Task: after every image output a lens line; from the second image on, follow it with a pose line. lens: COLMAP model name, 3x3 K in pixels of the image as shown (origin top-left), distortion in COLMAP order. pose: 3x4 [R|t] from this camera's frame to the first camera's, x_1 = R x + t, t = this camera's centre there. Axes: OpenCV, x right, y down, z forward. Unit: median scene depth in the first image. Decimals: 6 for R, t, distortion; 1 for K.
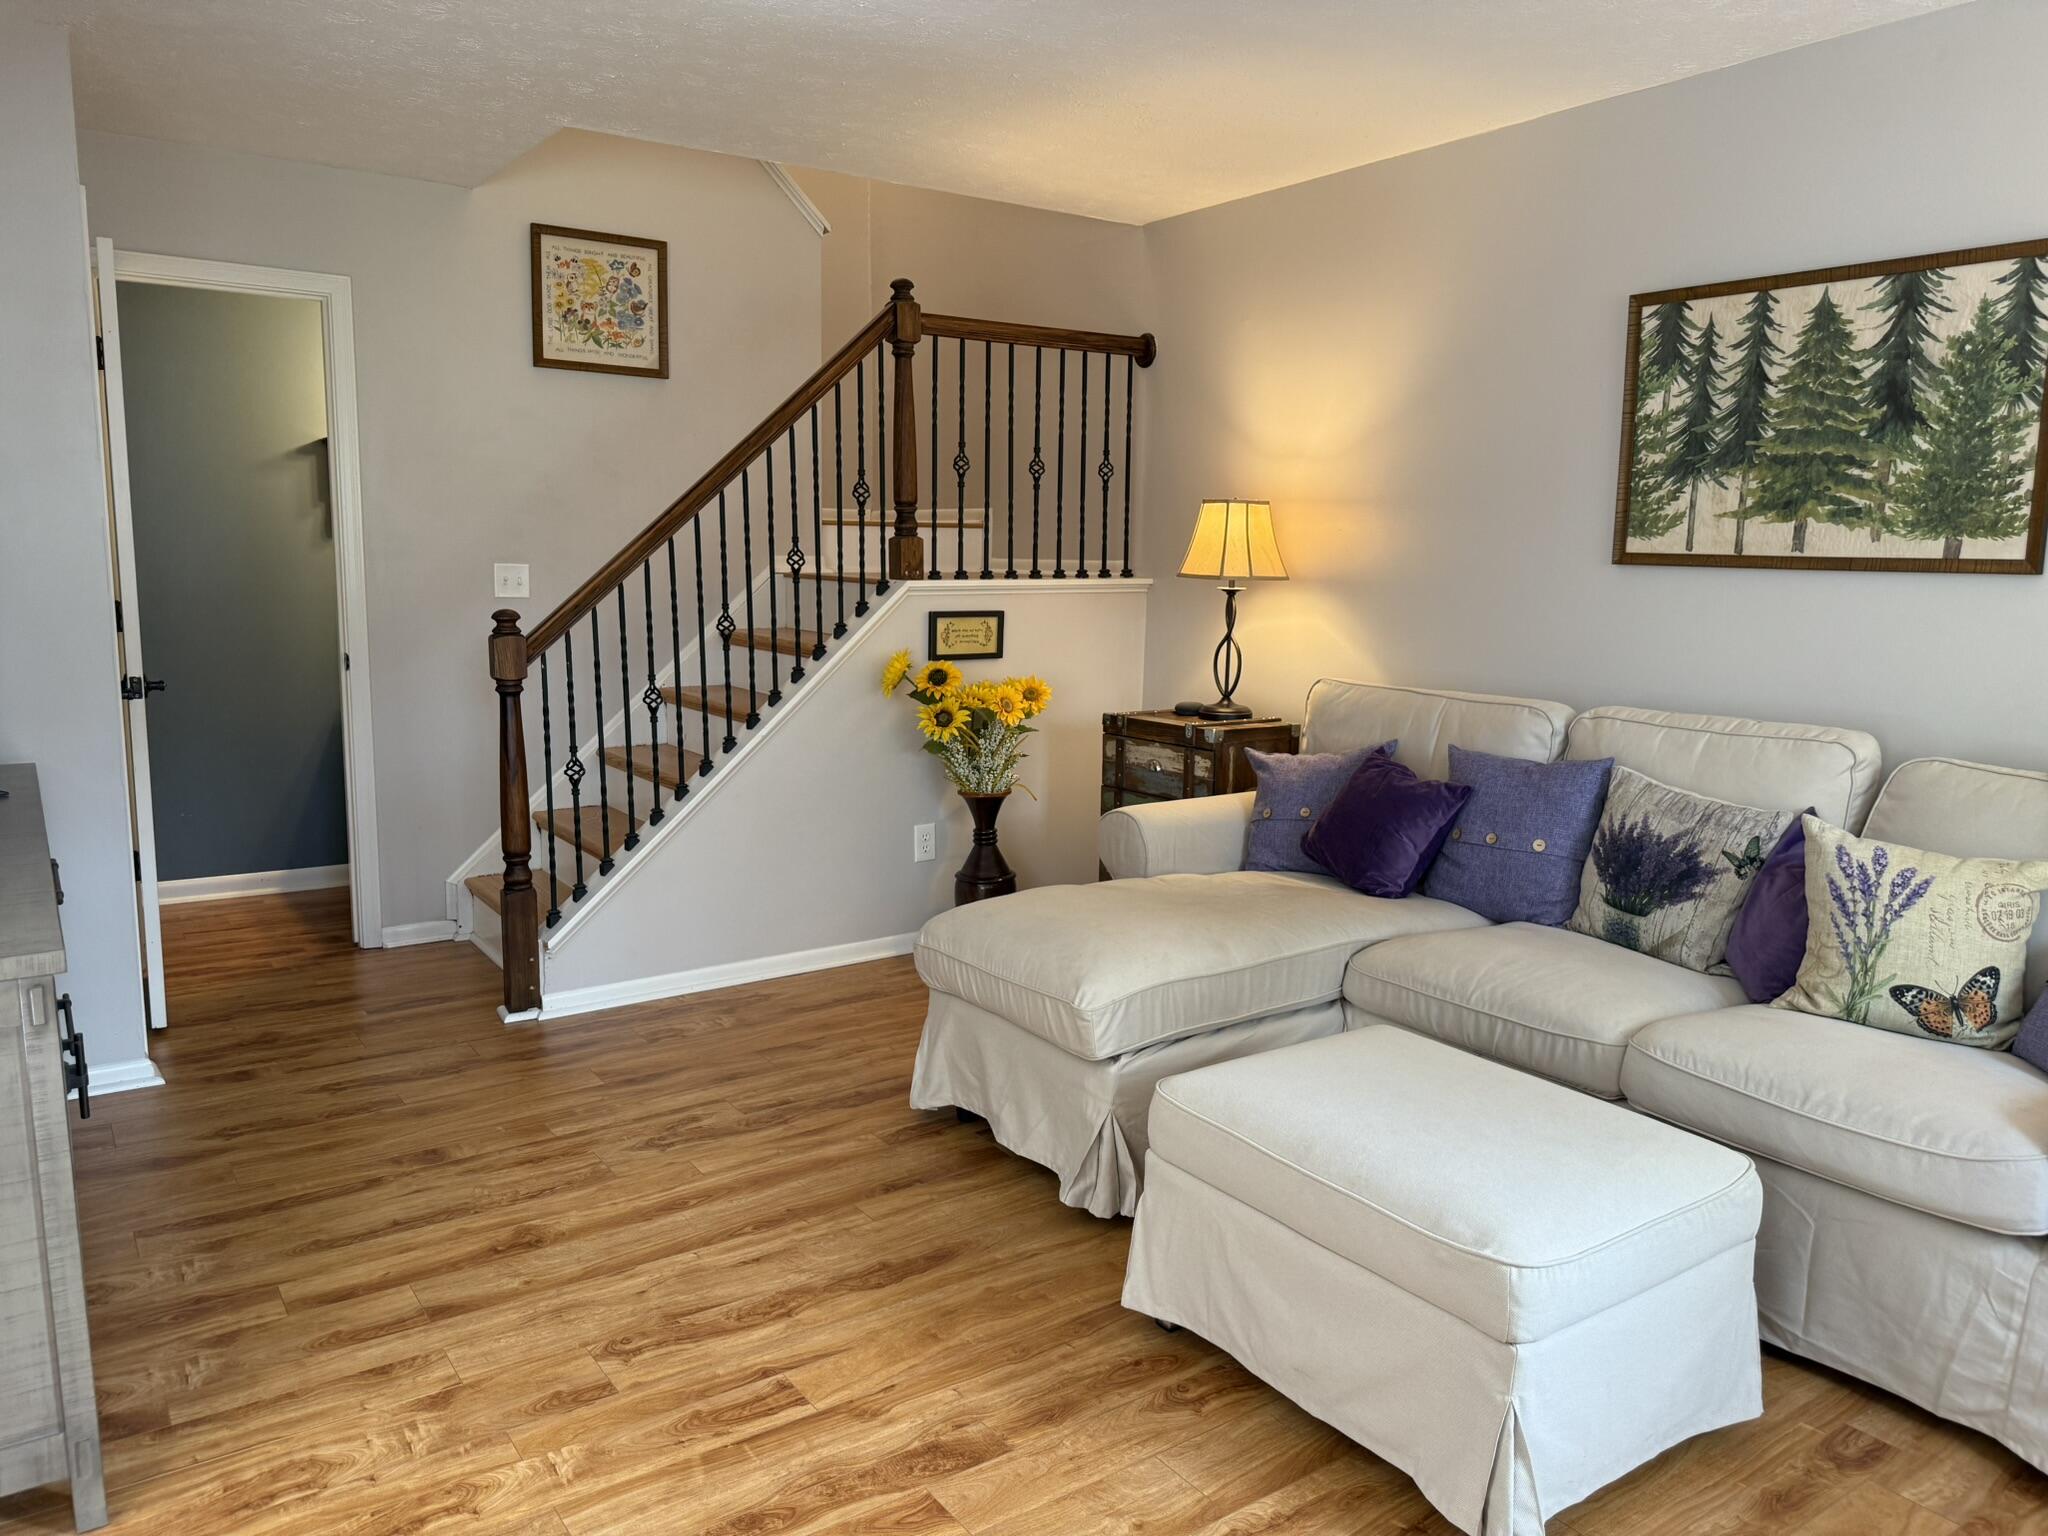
lens RADIAL K [[1442.6, 0, 1016.0], [0, 1442.6, 764.2], [0, 0, 1]] dist [0.082723, -0.127605]
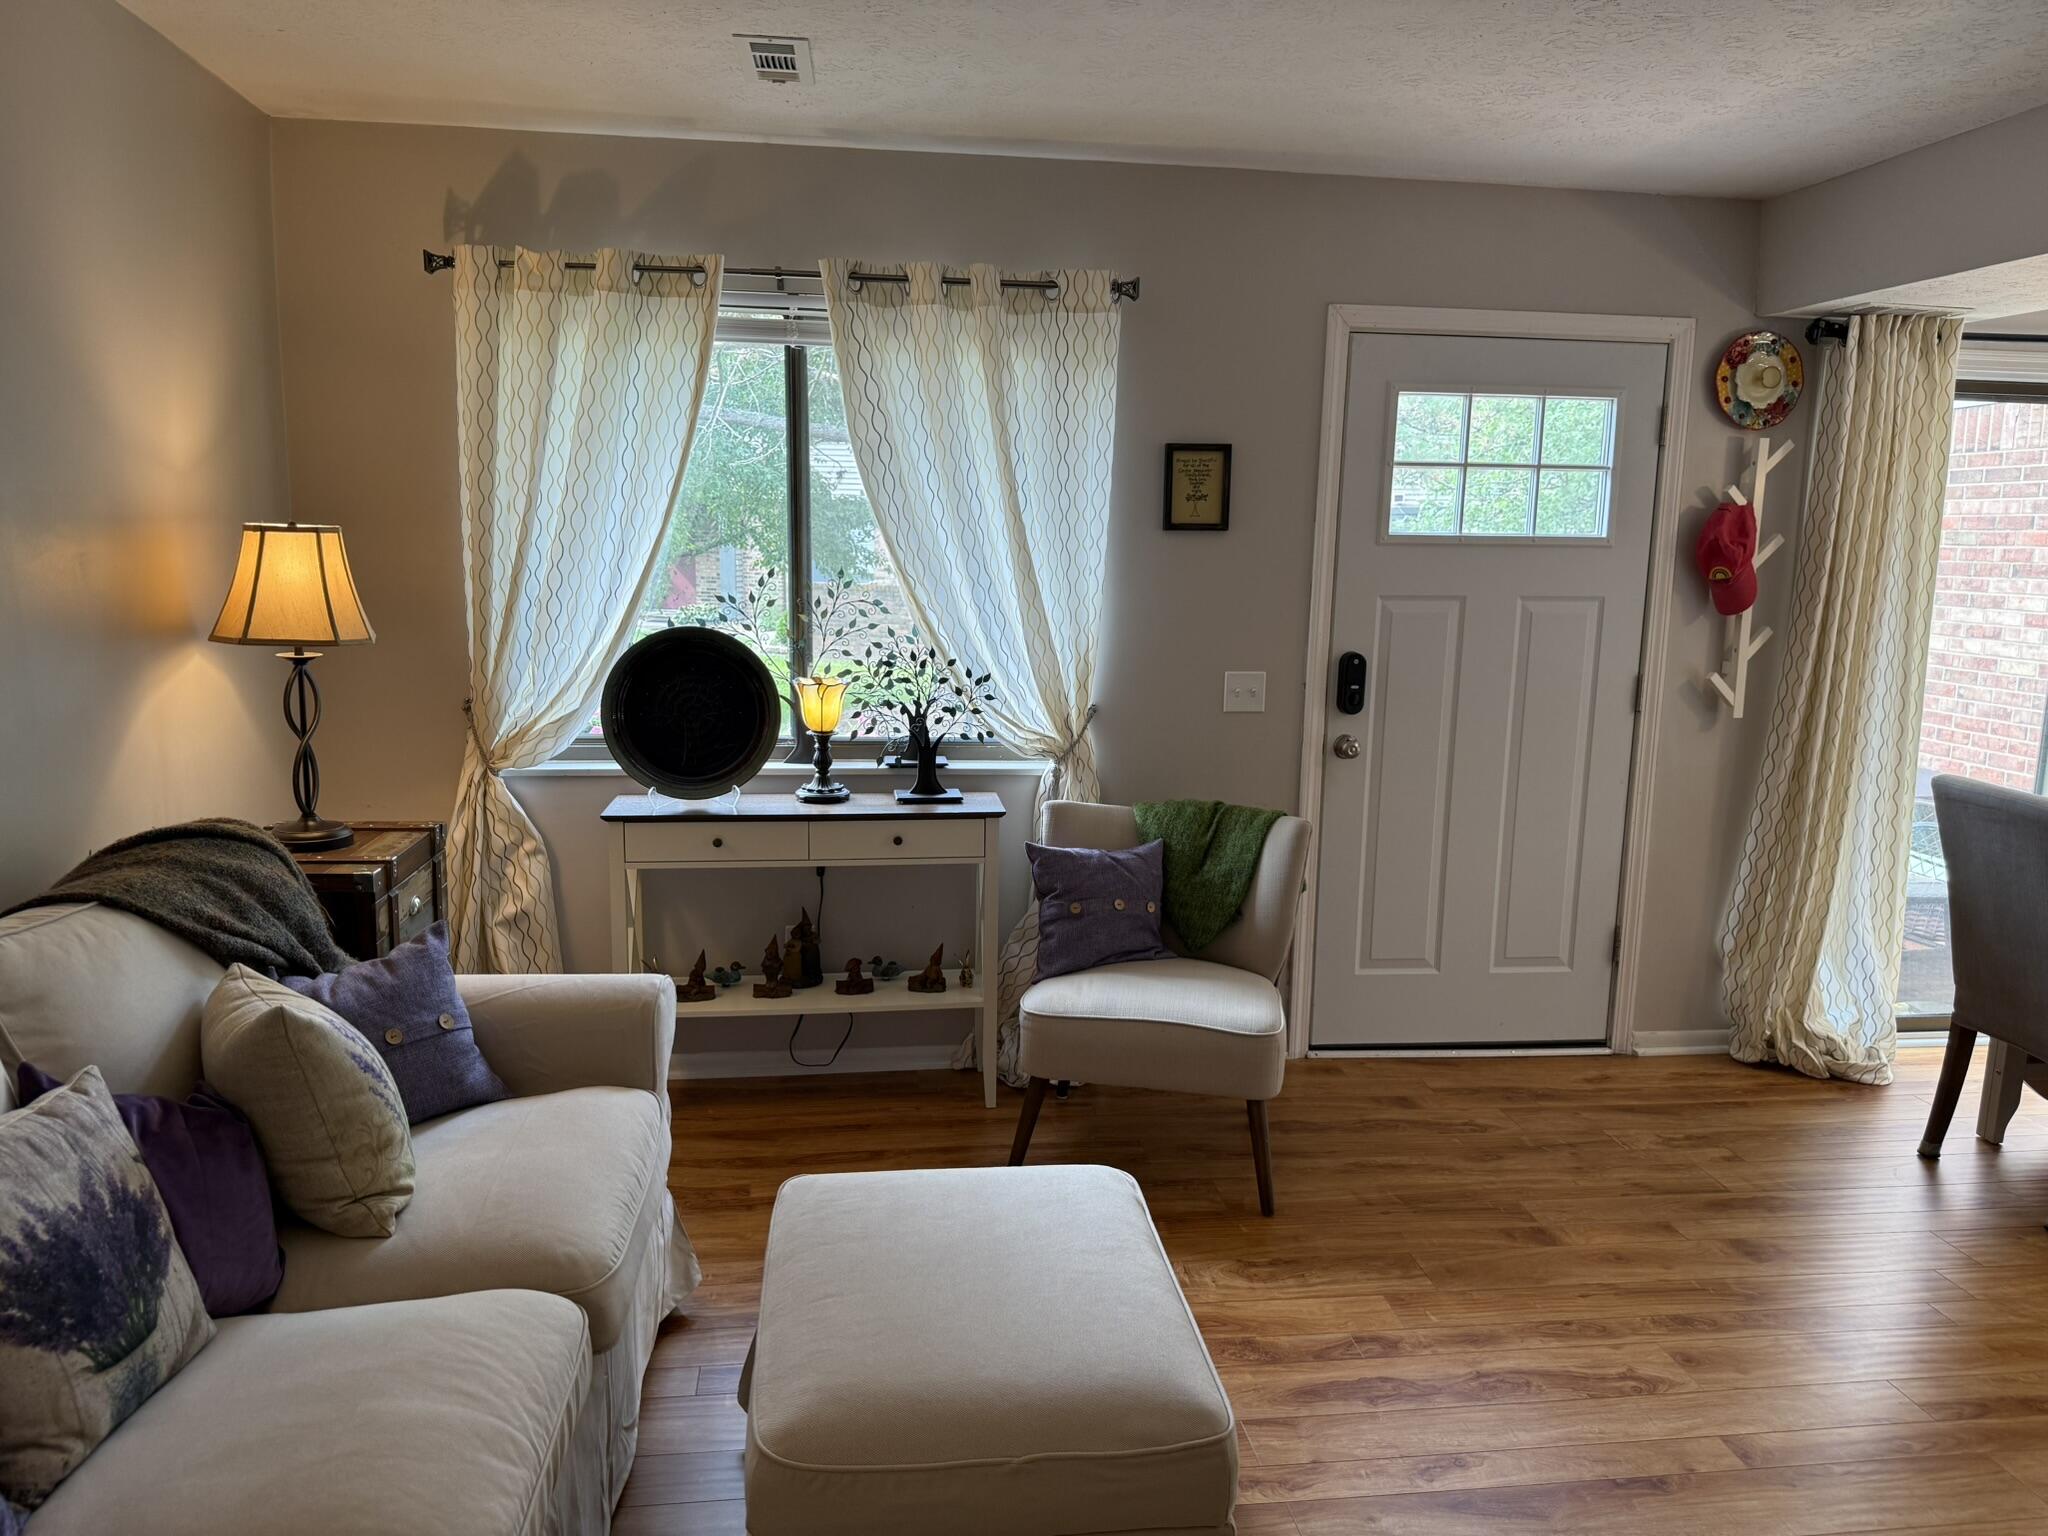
lens RADIAL K [[1463.8, 0, 1014.7], [0, 1463.8, 772.4], [0, 0, 1]] dist [-0.003956, -0.007248]
pose [[-0.883299, -0.102356, 0.457501, -0.079076], [0.043567, 0.953730, 0.297491, -0.228031], [-0.466782, 0.282705, -0.837969, 1.167279]]
